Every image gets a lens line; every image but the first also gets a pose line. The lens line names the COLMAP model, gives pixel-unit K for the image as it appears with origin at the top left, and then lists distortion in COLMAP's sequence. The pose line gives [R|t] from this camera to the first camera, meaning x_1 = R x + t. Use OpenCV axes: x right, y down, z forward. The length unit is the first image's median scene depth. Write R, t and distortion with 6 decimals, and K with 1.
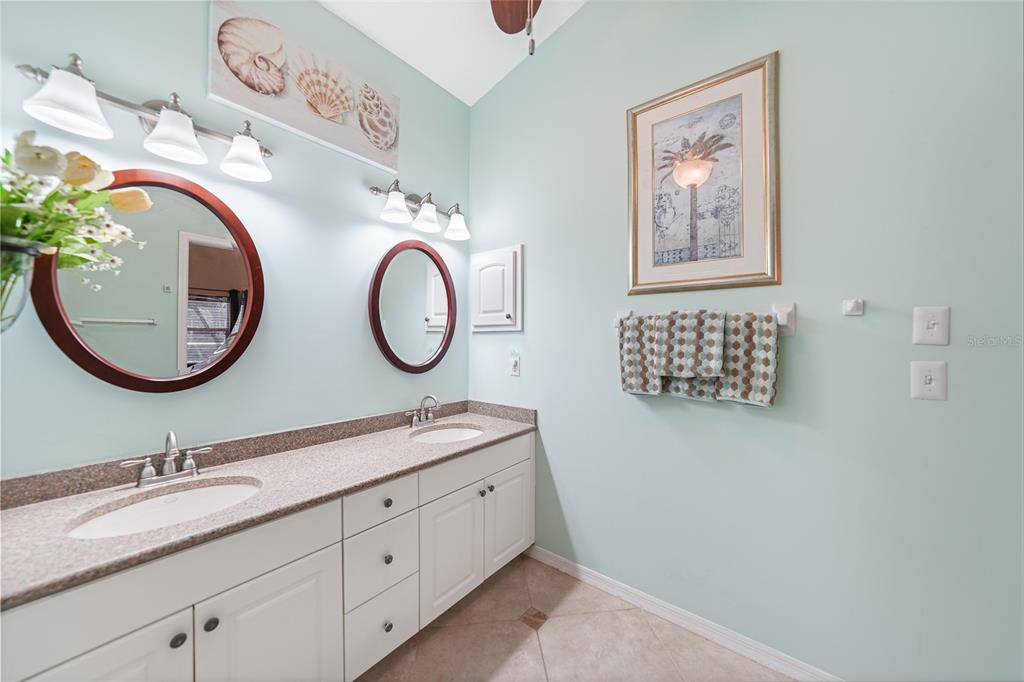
lens RADIAL K [[356.6, 0, 511.4], [0, 356.6, 338.0], [0, 0, 1]] dist [-0.016926, 0.003377]
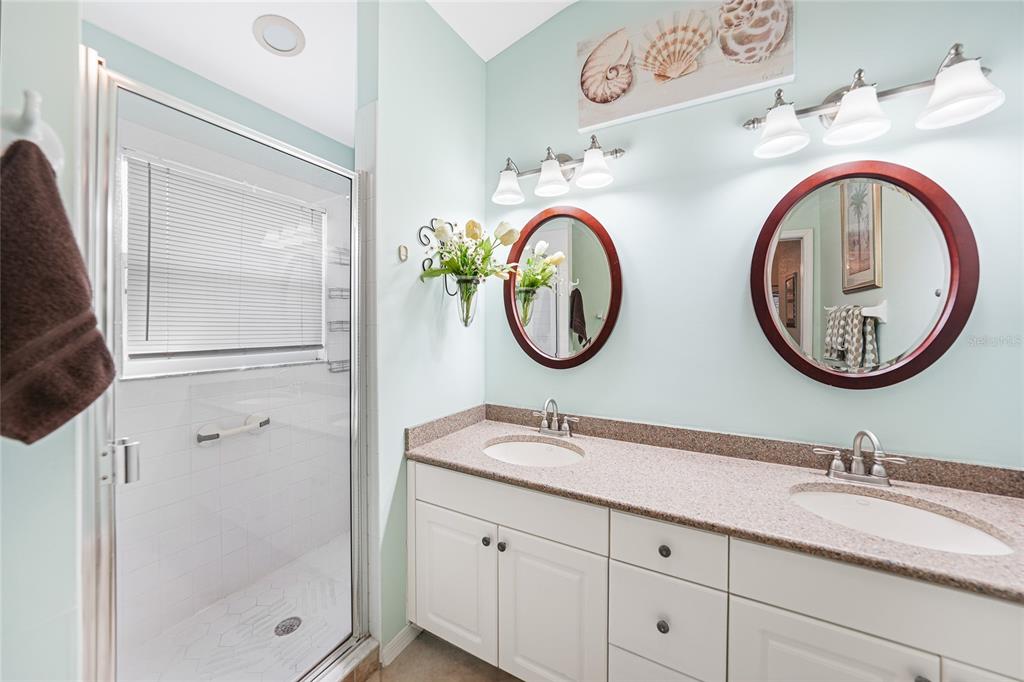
lens RADIAL K [[356.6, 0, 510.4], [0, 356.6, 325.6], [0, 0, 1]] dist [-0.016926, 0.003377]
pose [[0.187633, -0.012887, -0.982155, 0.258114], [-0.000549, 0.999912, -0.013225, 0.005442], [0.982239, 0.003020, 0.187609, 0.444365]]
